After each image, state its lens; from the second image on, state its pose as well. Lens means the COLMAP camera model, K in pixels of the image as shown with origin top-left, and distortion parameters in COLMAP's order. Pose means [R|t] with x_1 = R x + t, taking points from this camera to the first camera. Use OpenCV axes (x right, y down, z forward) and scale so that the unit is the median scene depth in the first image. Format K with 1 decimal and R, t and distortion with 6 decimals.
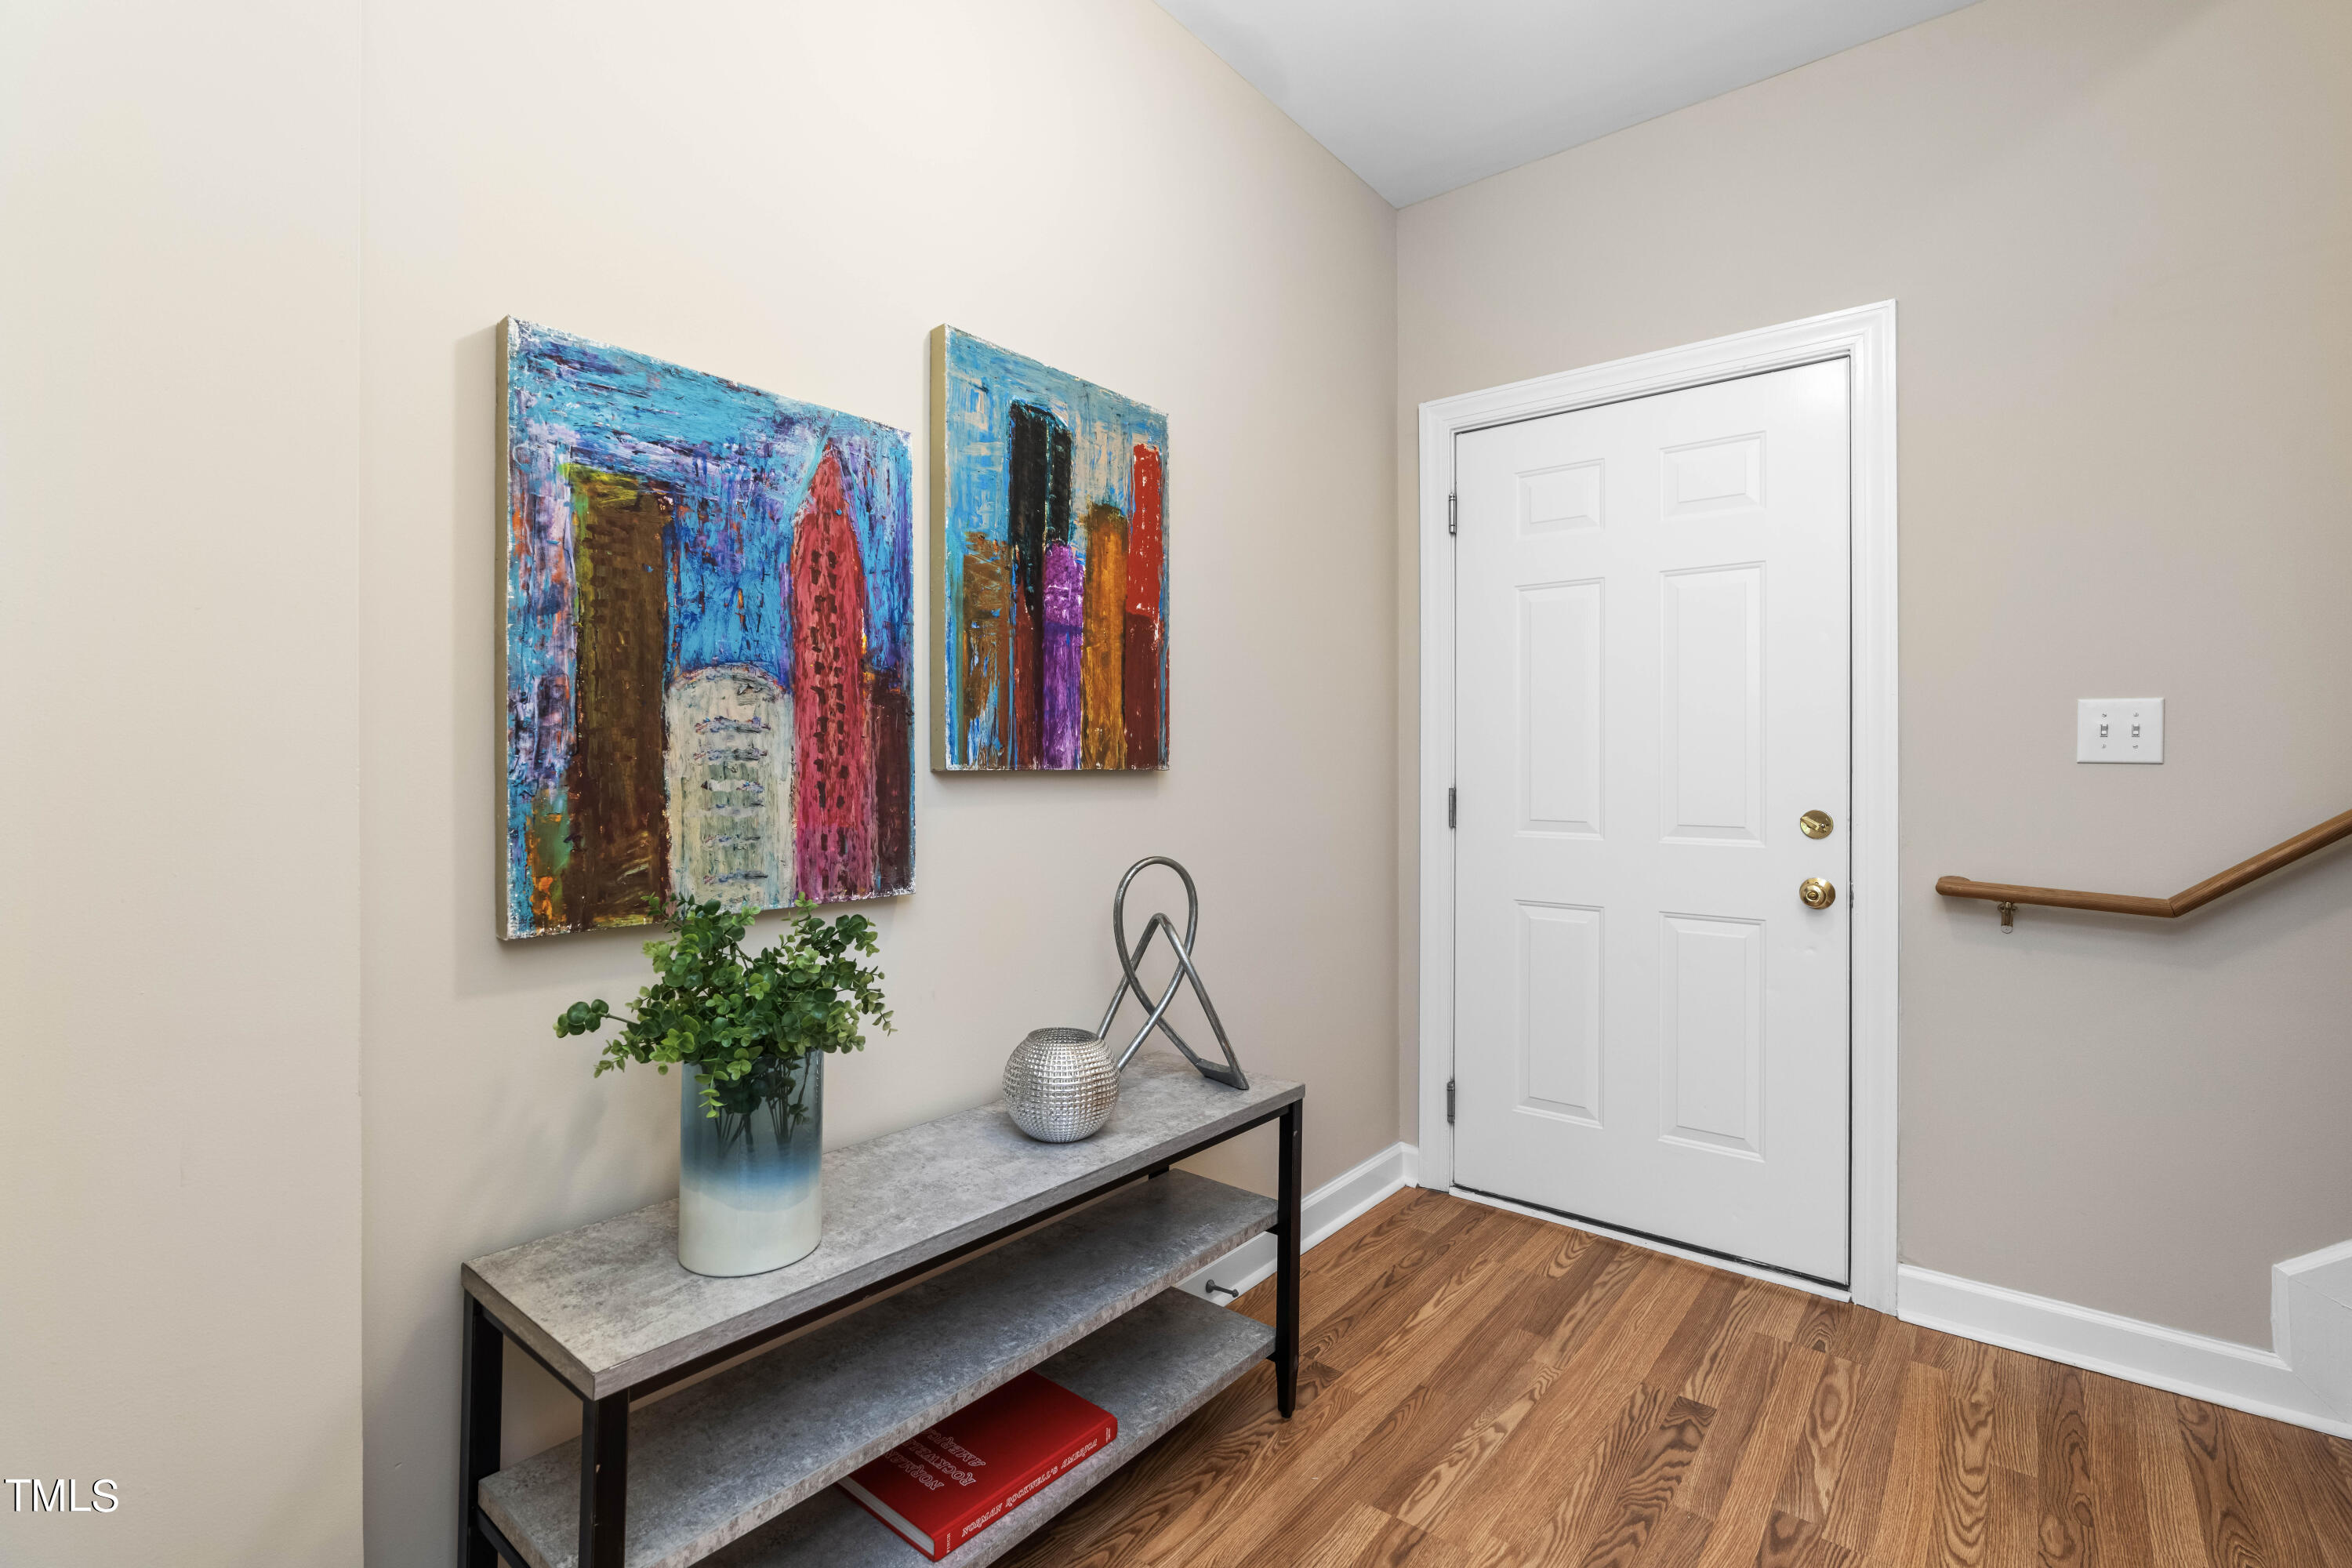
lens RADIAL K [[1078.6, 0, 1178.8], [0, 1078.6, 767.4], [0, 0, 1]] dist [-0.015679, -0.000177]
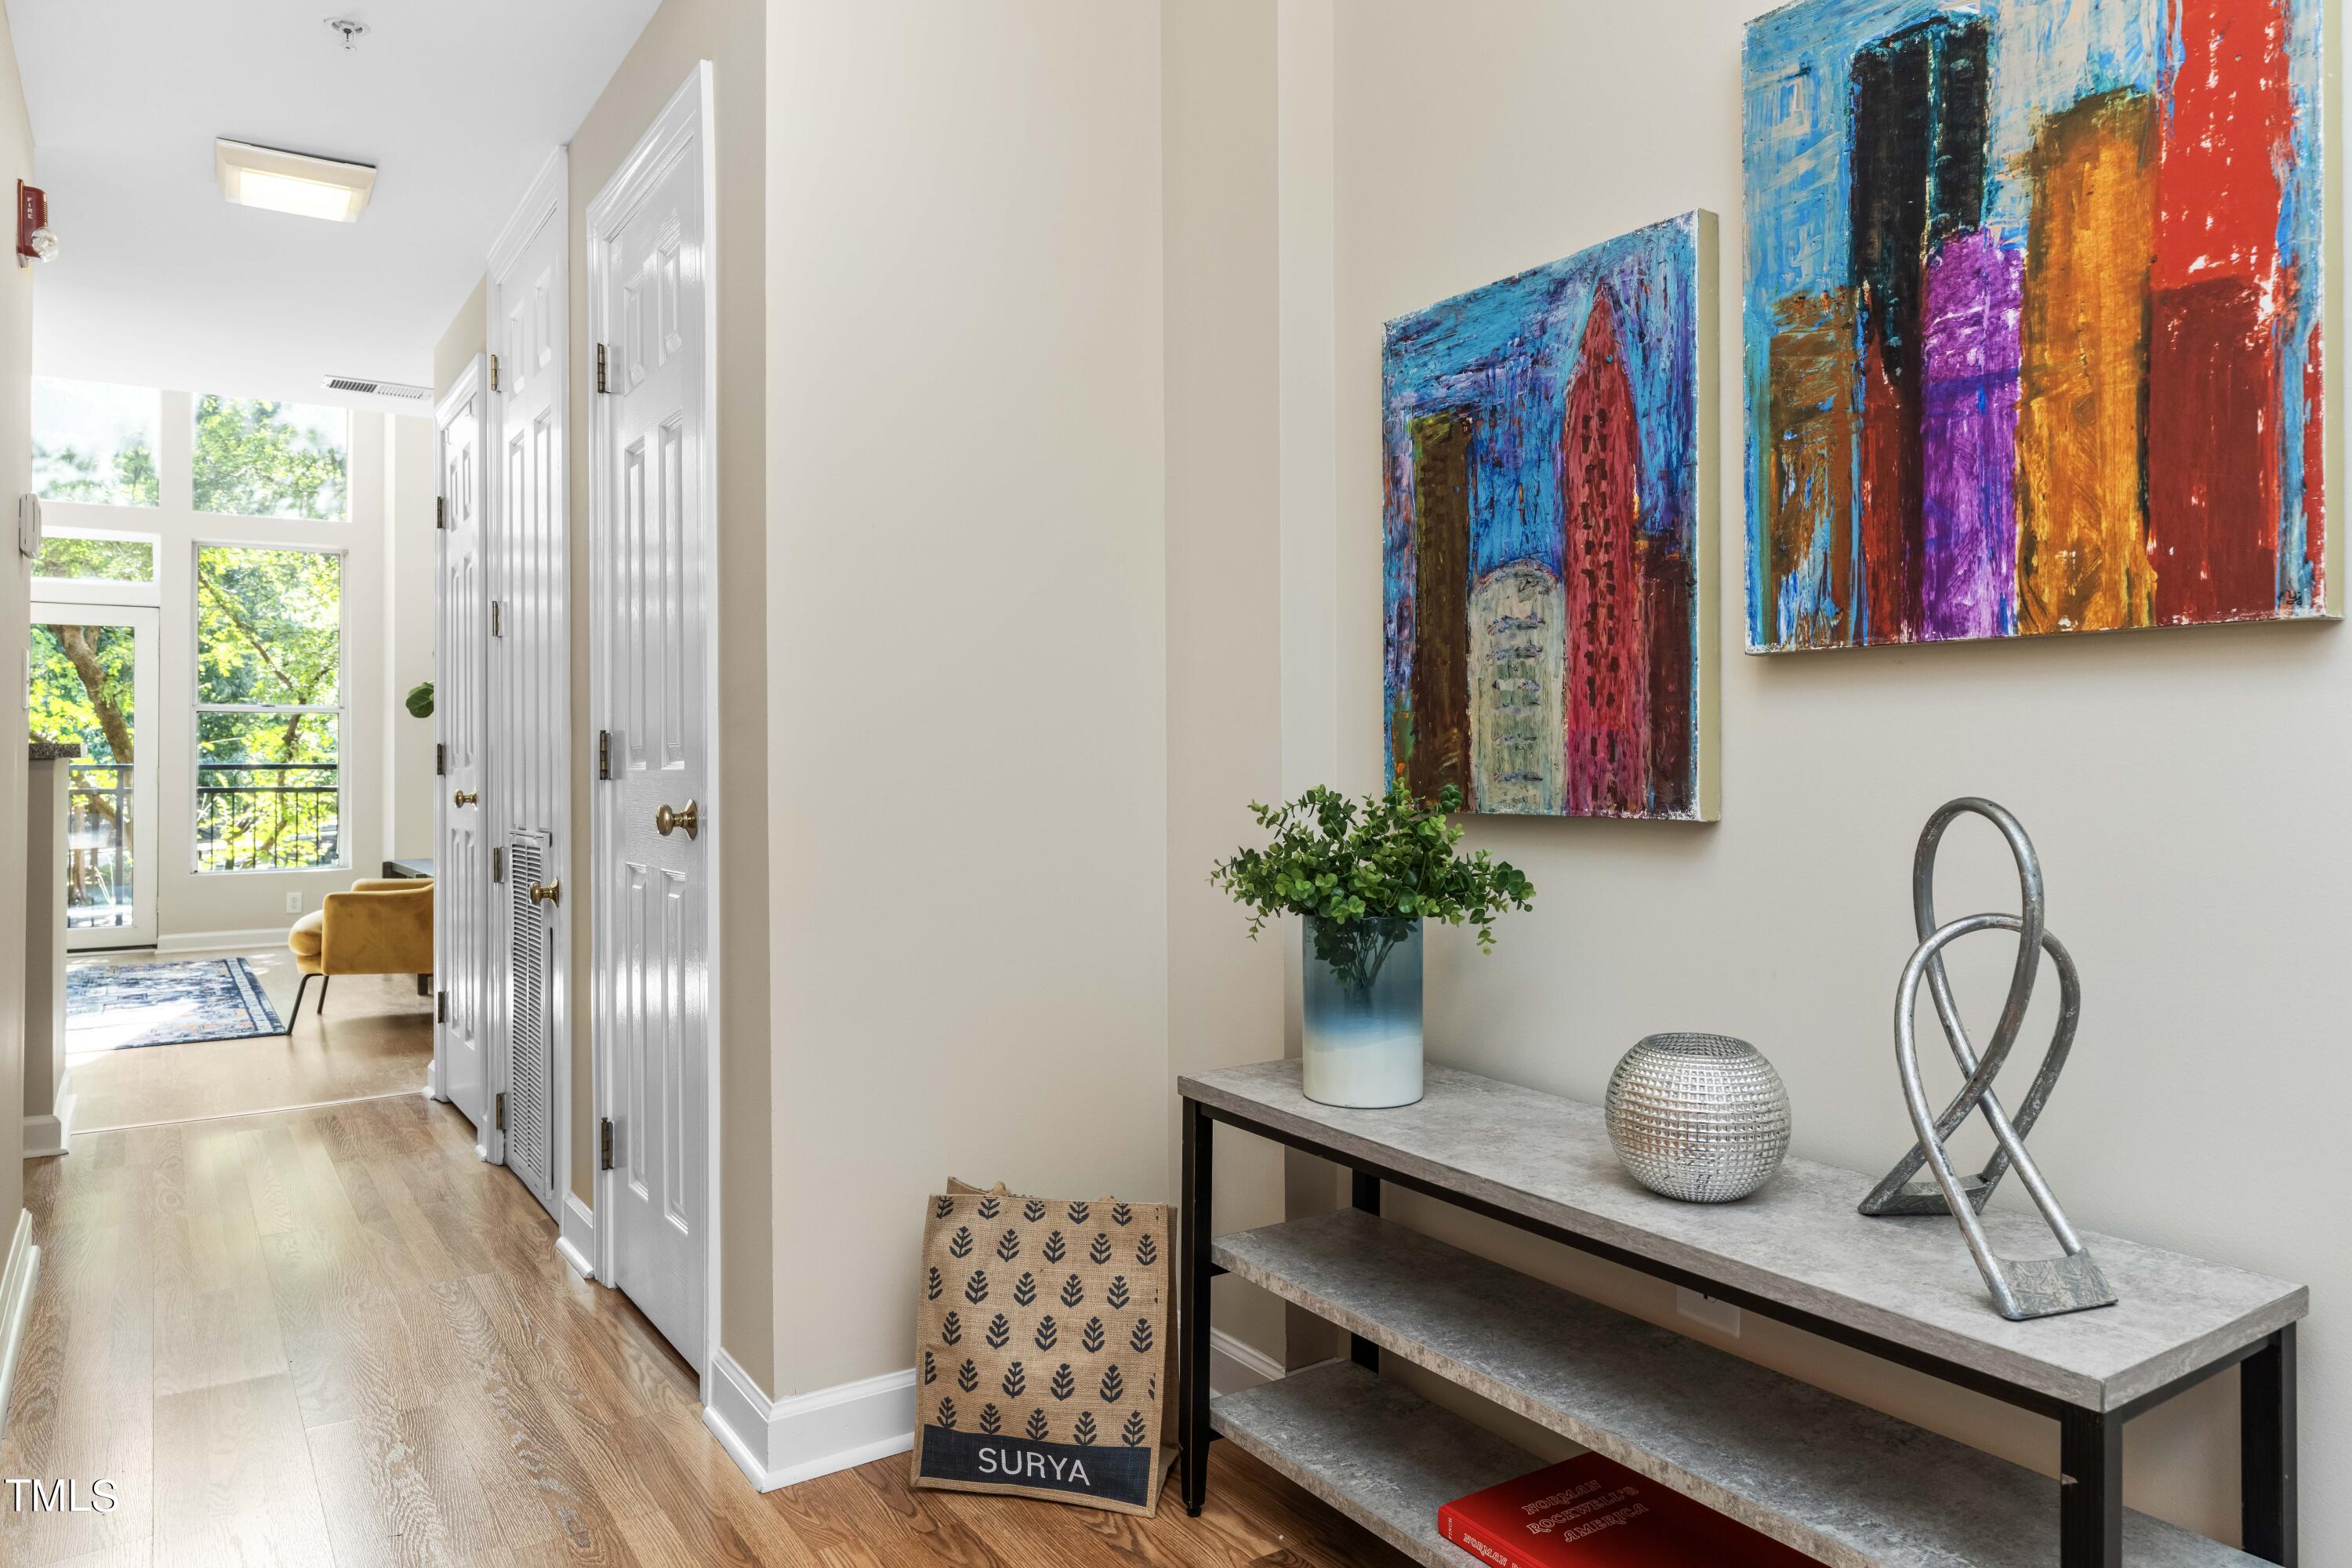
lens RADIAL K [[1513.2, 0, 1180.2], [0, 1513.2, 771.1], [0, 0, 1]] dist [-0.008922, 0.002010]
pose [[-0.303160, 0.008016, -0.952906, 0.903671], [-0.001069, 0.999961, 0.008752, 0.076207], [0.952939, 0.003672, -0.303140, 1.013178]]
